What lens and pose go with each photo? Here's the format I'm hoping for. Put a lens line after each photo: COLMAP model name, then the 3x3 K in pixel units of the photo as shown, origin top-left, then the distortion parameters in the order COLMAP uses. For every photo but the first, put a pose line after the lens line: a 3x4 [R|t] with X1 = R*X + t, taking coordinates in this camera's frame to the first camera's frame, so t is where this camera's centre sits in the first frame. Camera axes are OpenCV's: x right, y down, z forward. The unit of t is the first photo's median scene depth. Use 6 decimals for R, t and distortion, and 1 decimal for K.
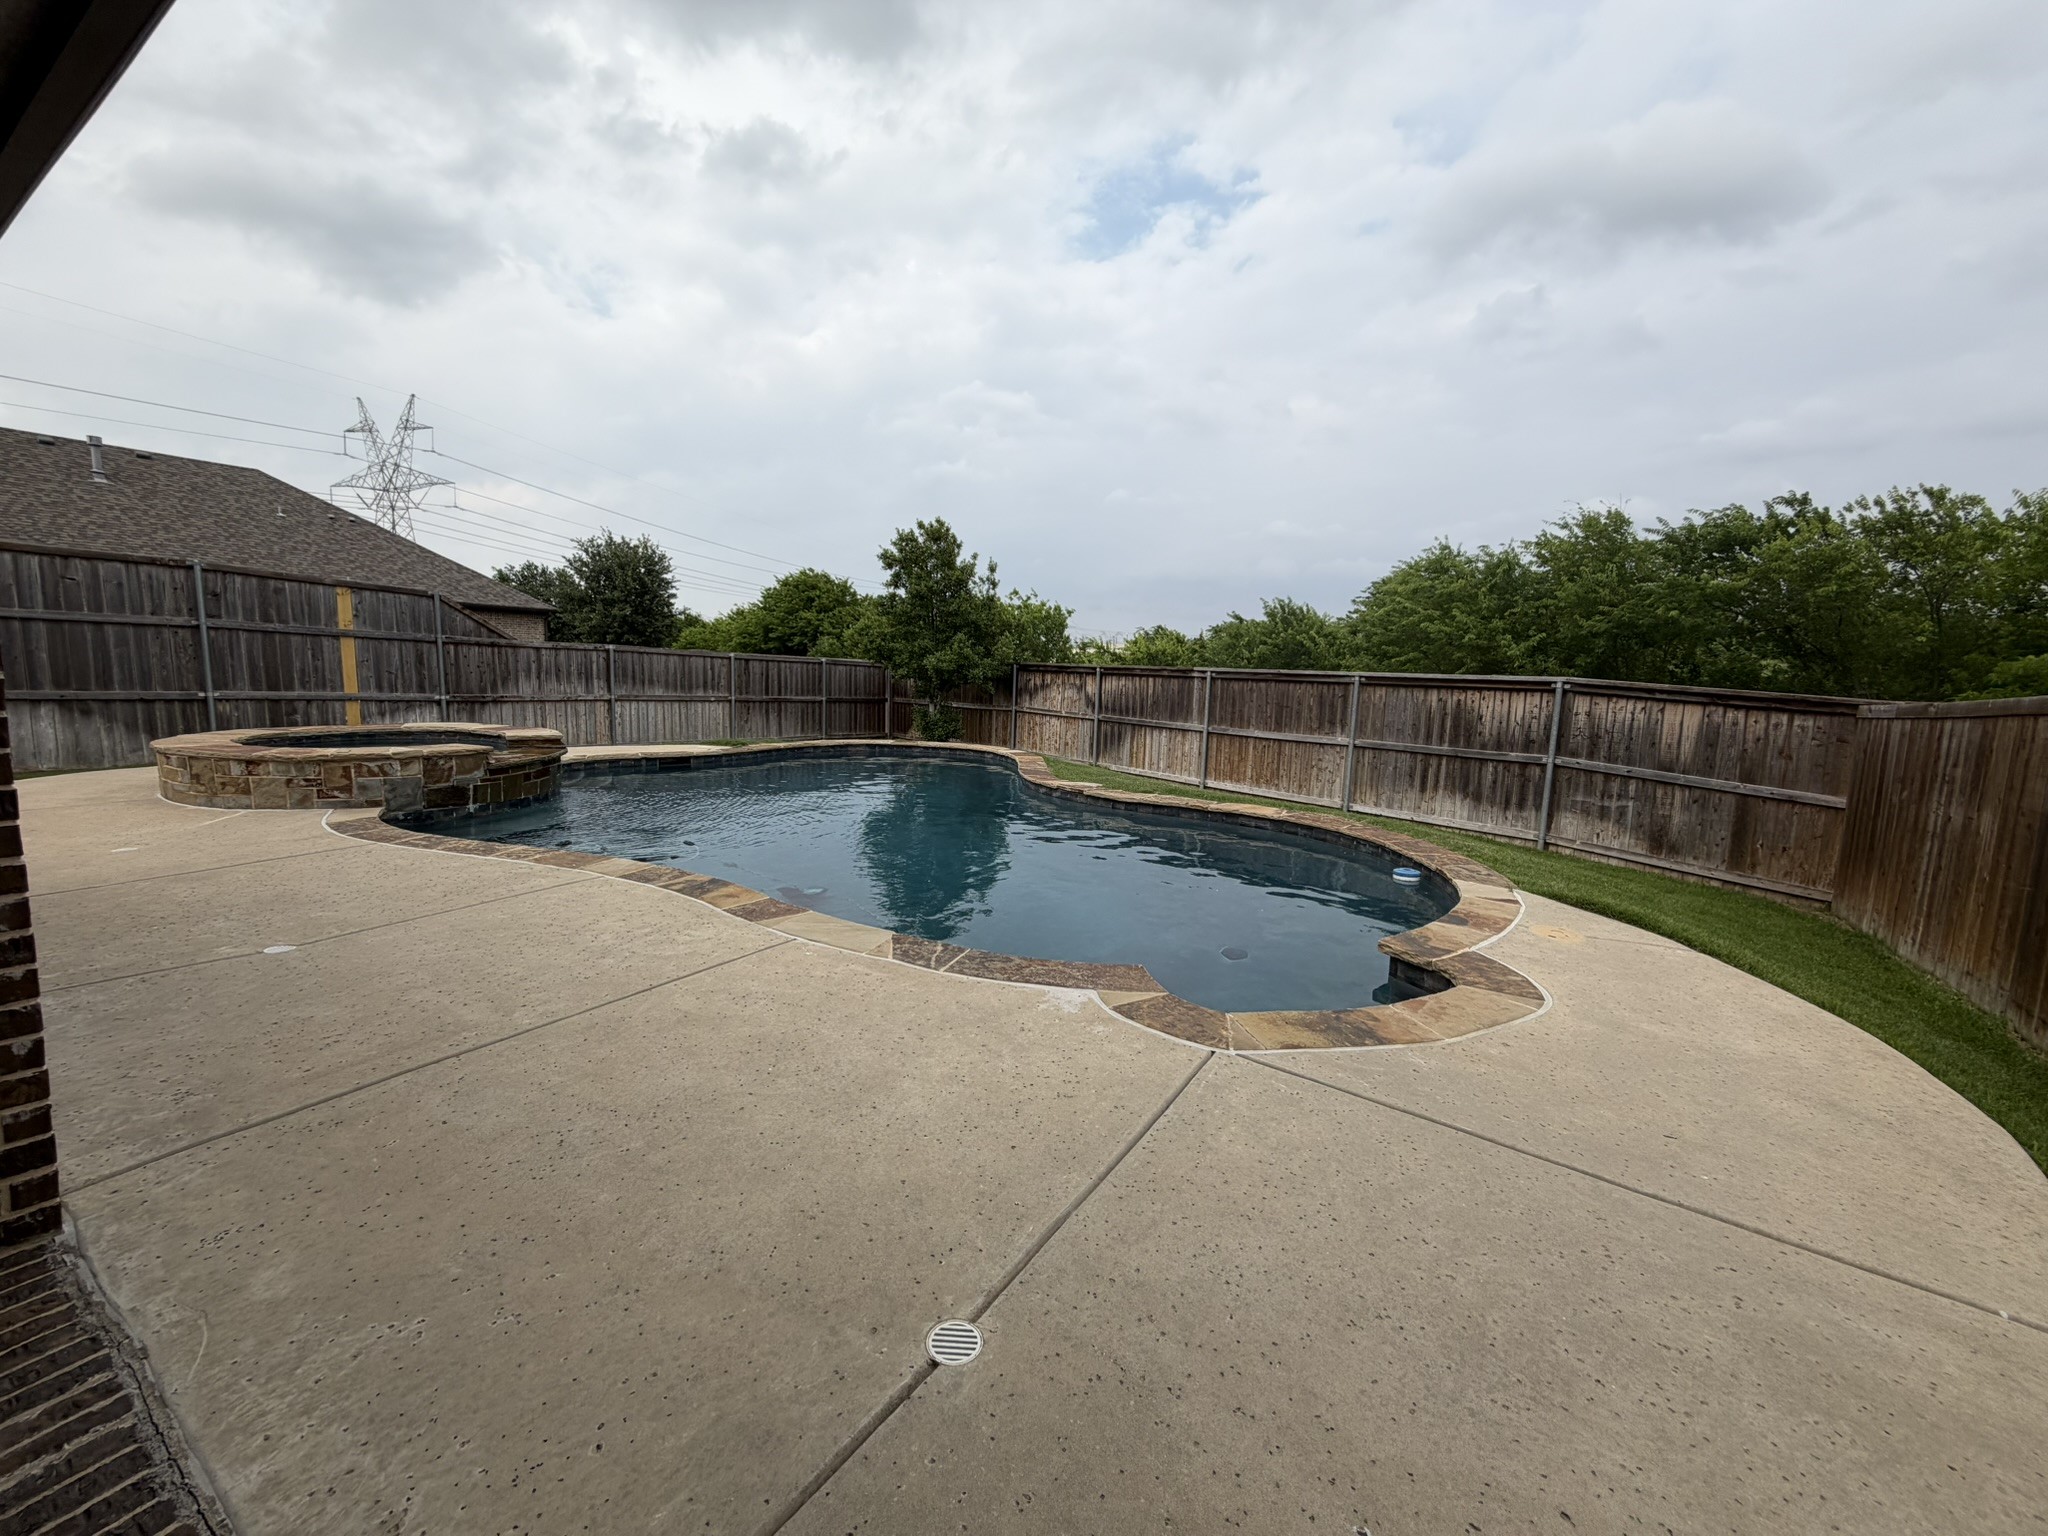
lens RADIAL K [[812.1, 0, 1022.4], [0, 812.1, 768.9], [0, 0, 1]] dist [0.002972, 0.000582]
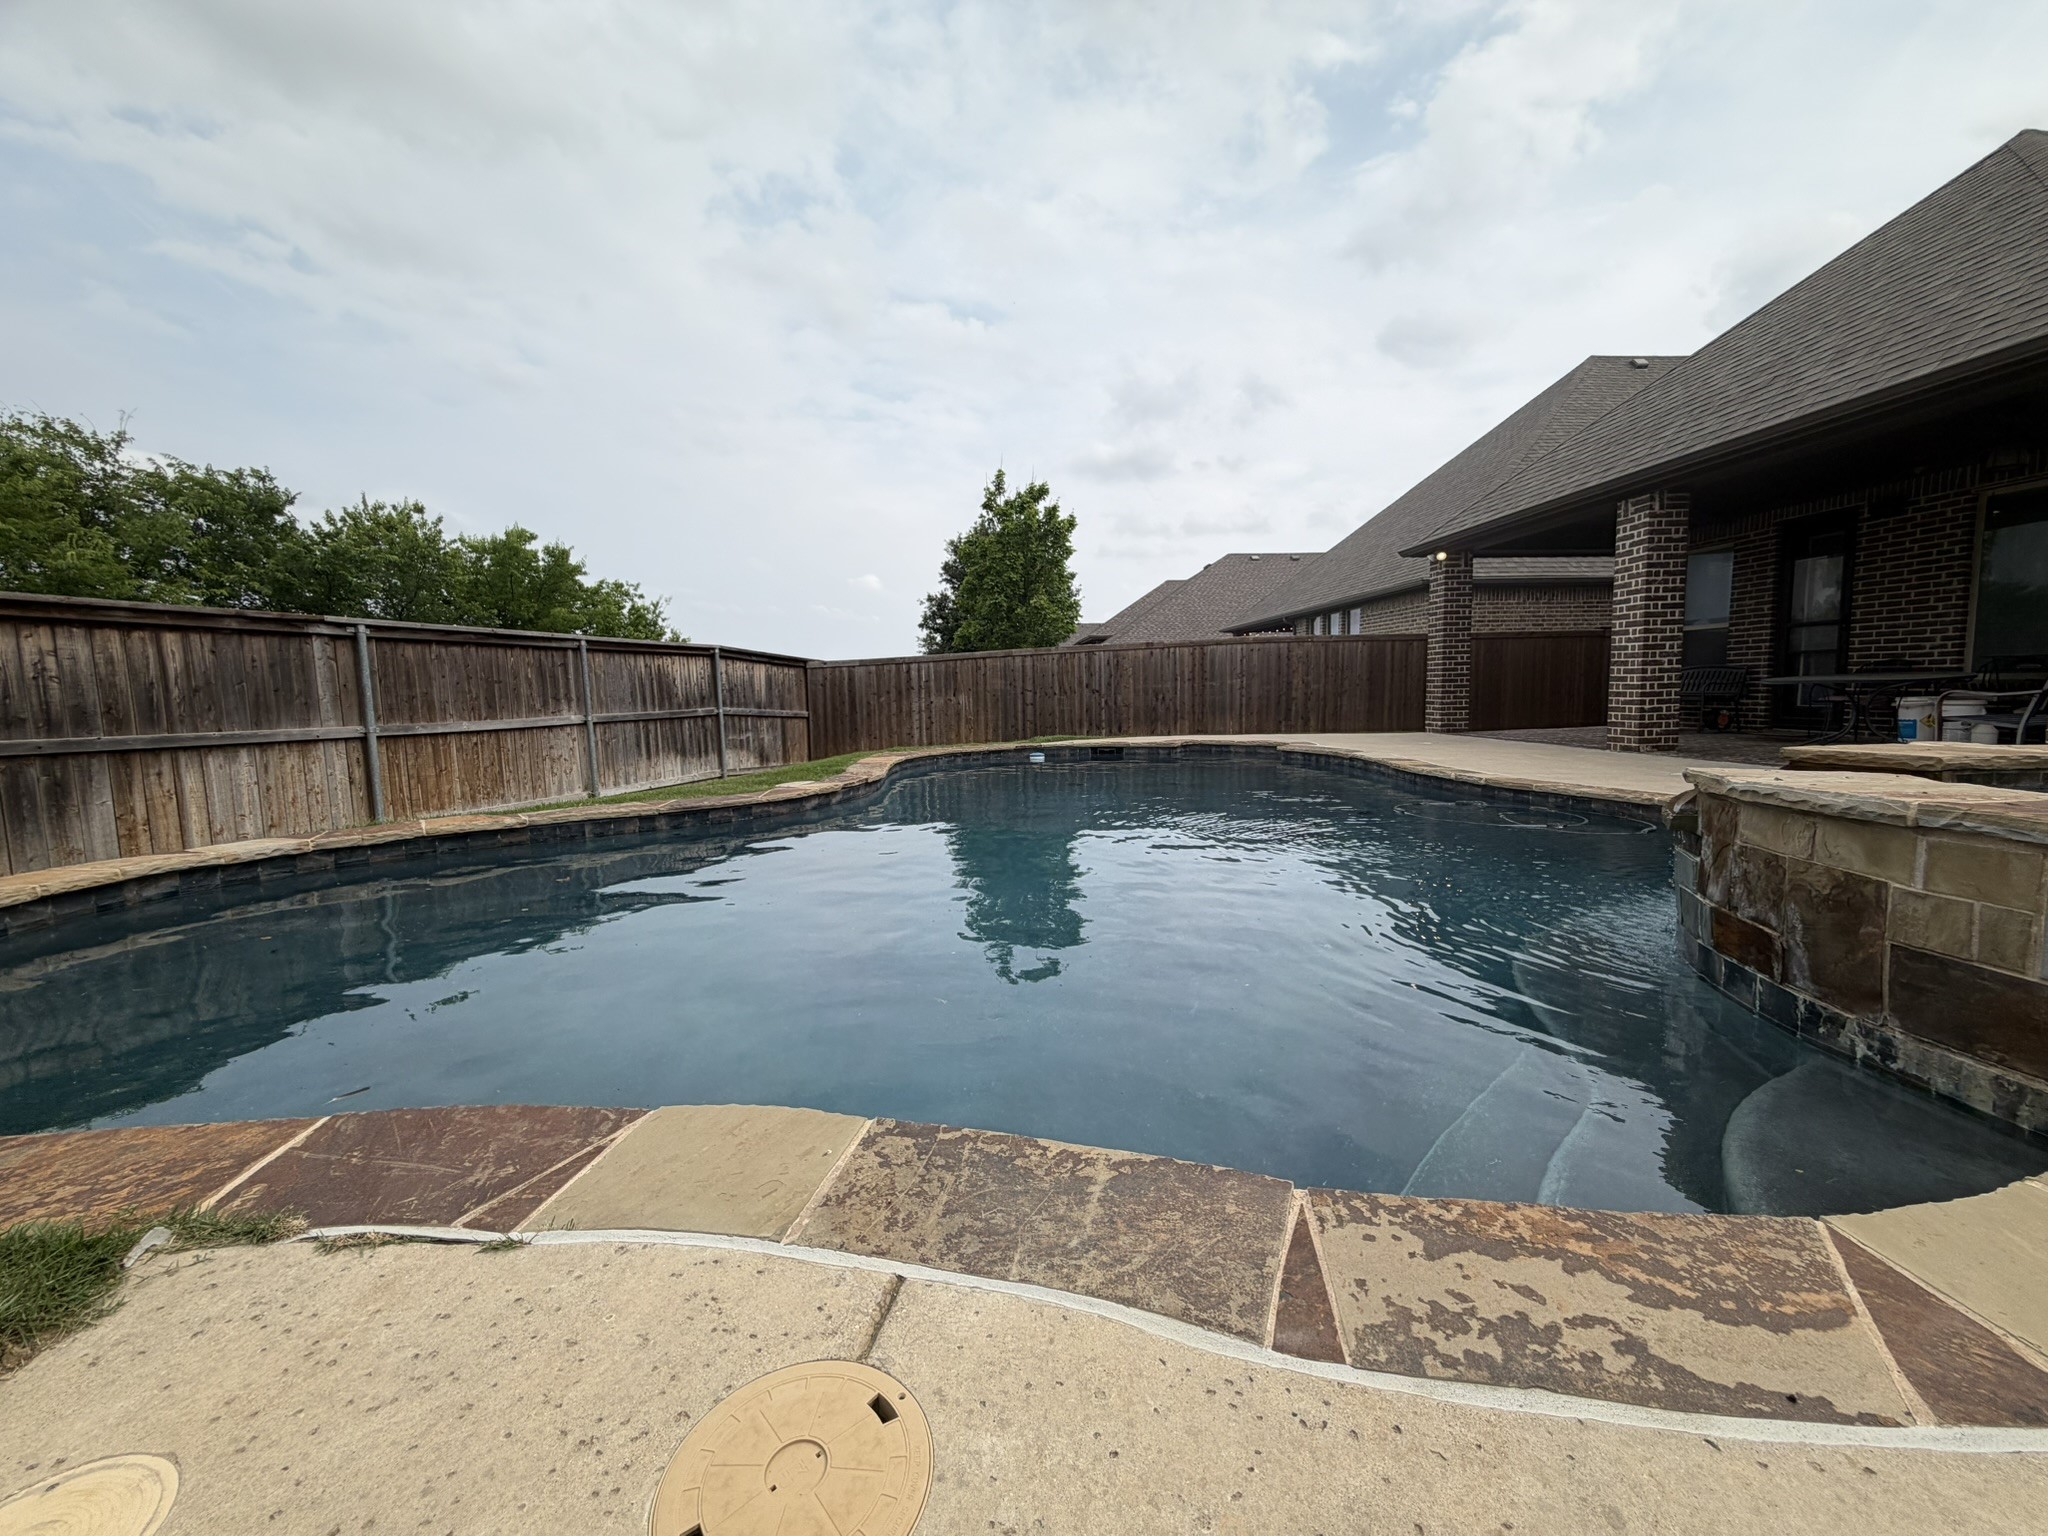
lens RADIAL K [[812.1, 0, 1028.9], [0, 812.1, 798.6], [0, 0, 1]] dist [0.002972, 0.000582]
pose [[-0.570470, -0.123685, 0.811952, -0.525813], [0.114940, 0.966845, 0.228036, -0.087592], [-0.813236, 0.223413, -0.537340, 1.039454]]
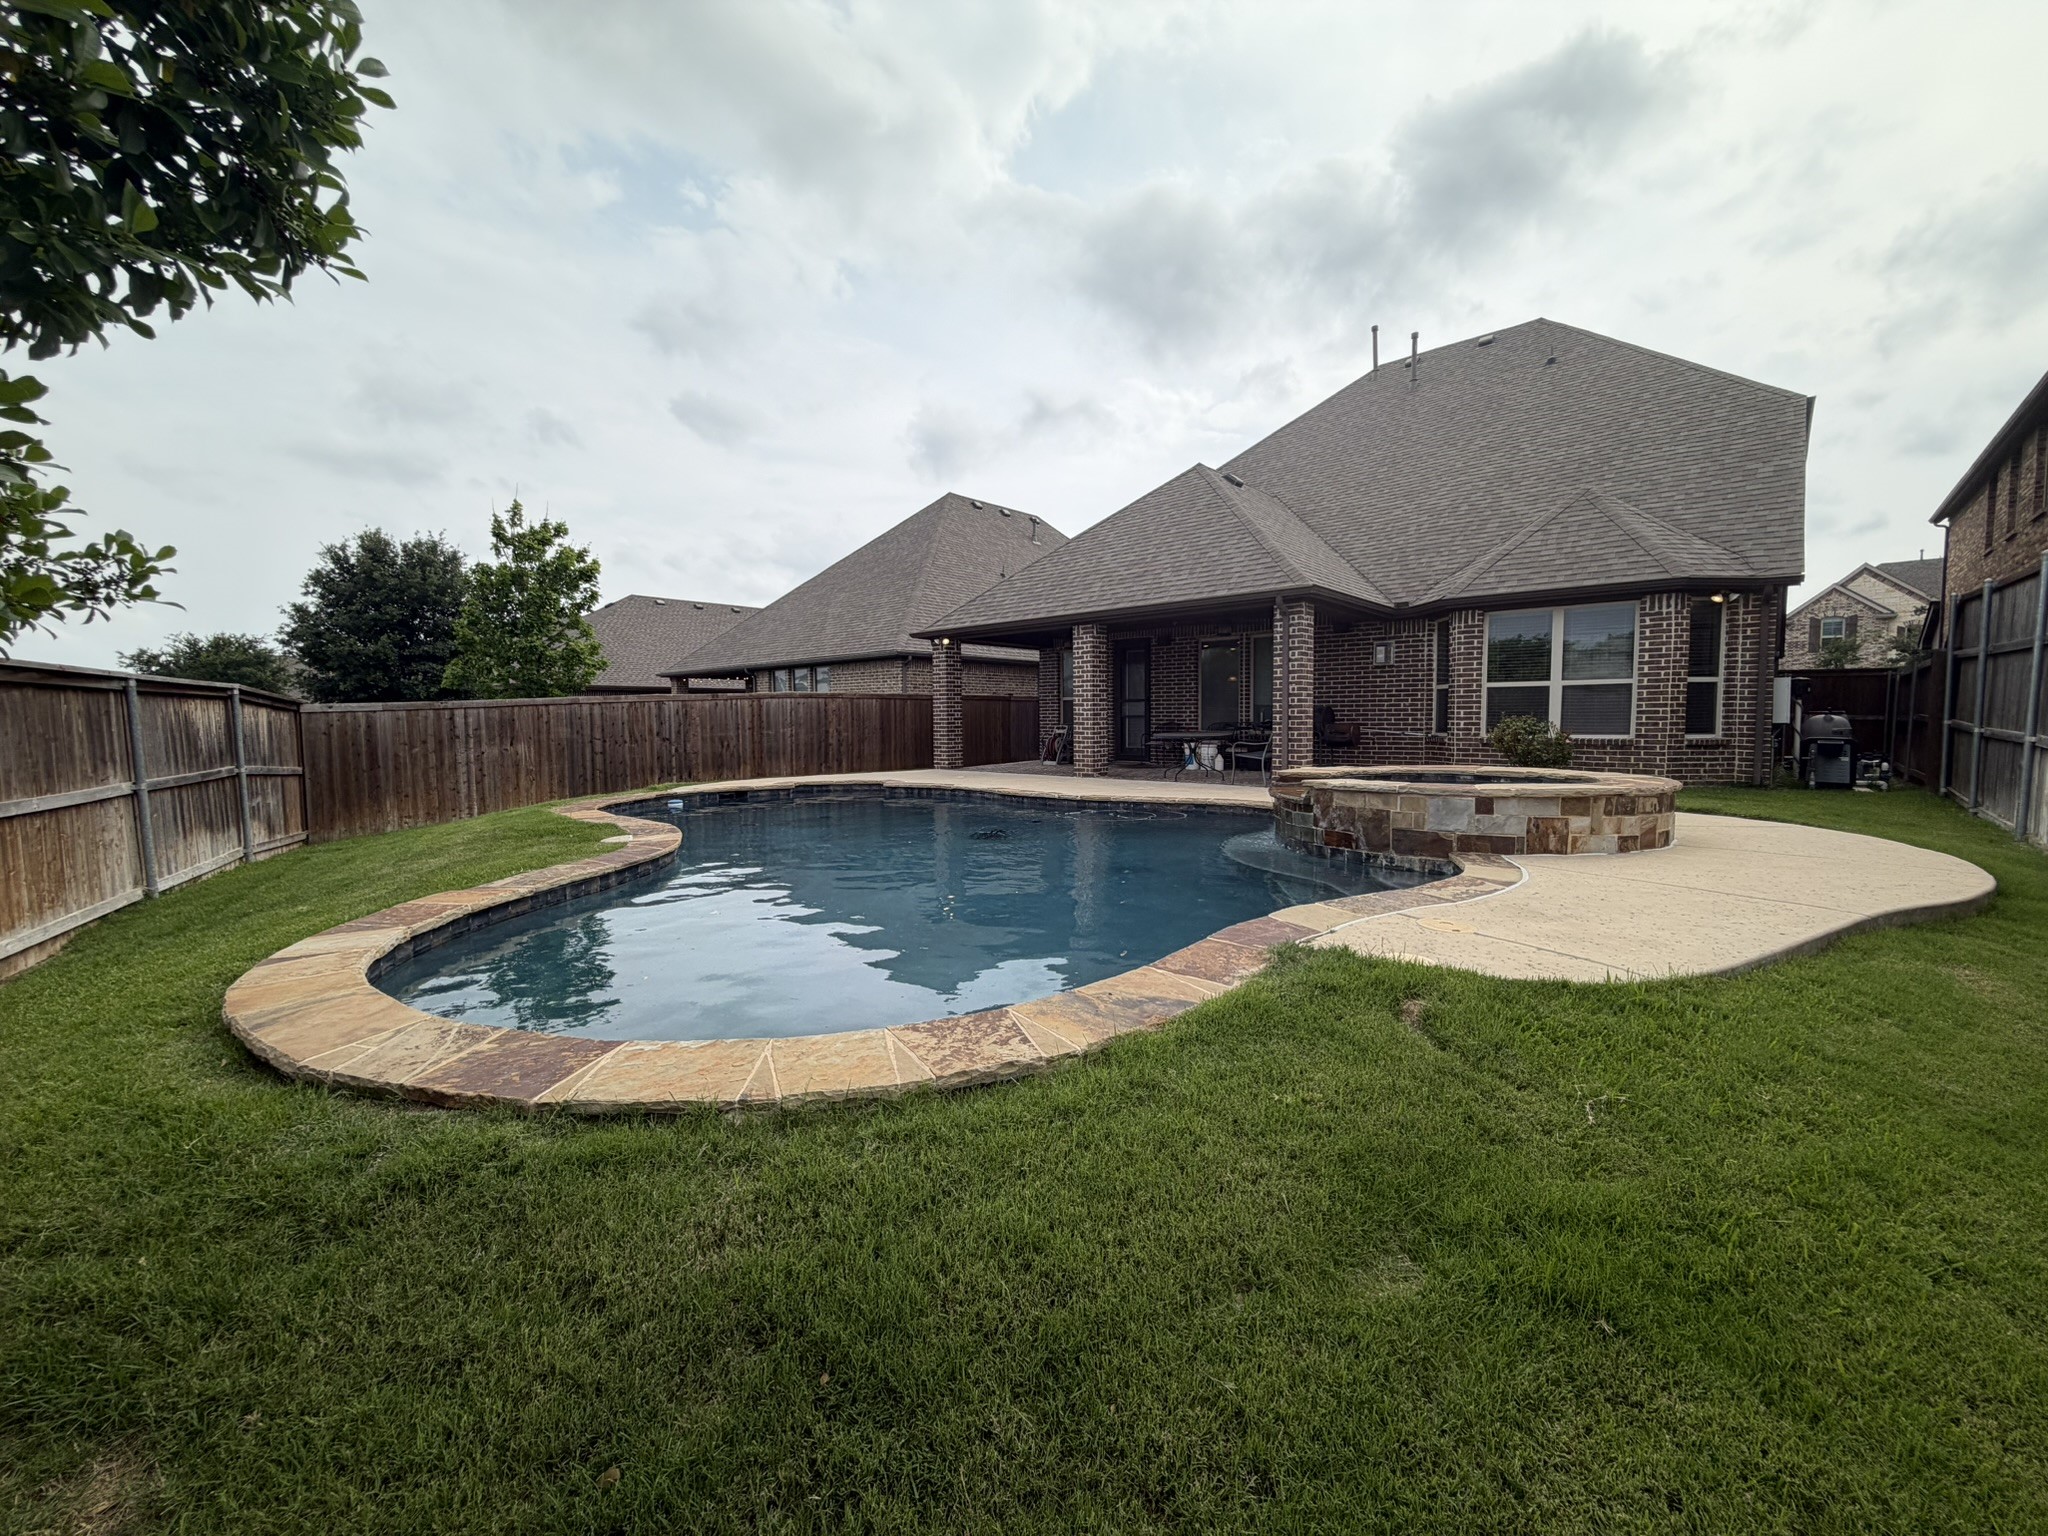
lens RADIAL K [[812.1, 0, 1033.5], [0, 812.1, 768.4], [0, 0, 1]] dist [0.002972, 0.000582]
pose [[-0.985129, -0.027410, 0.169614, -0.341788], [0.006737, 0.980271, 0.197542, -0.154293], [-0.171682, 0.195747, -0.965509, 1.393781]]
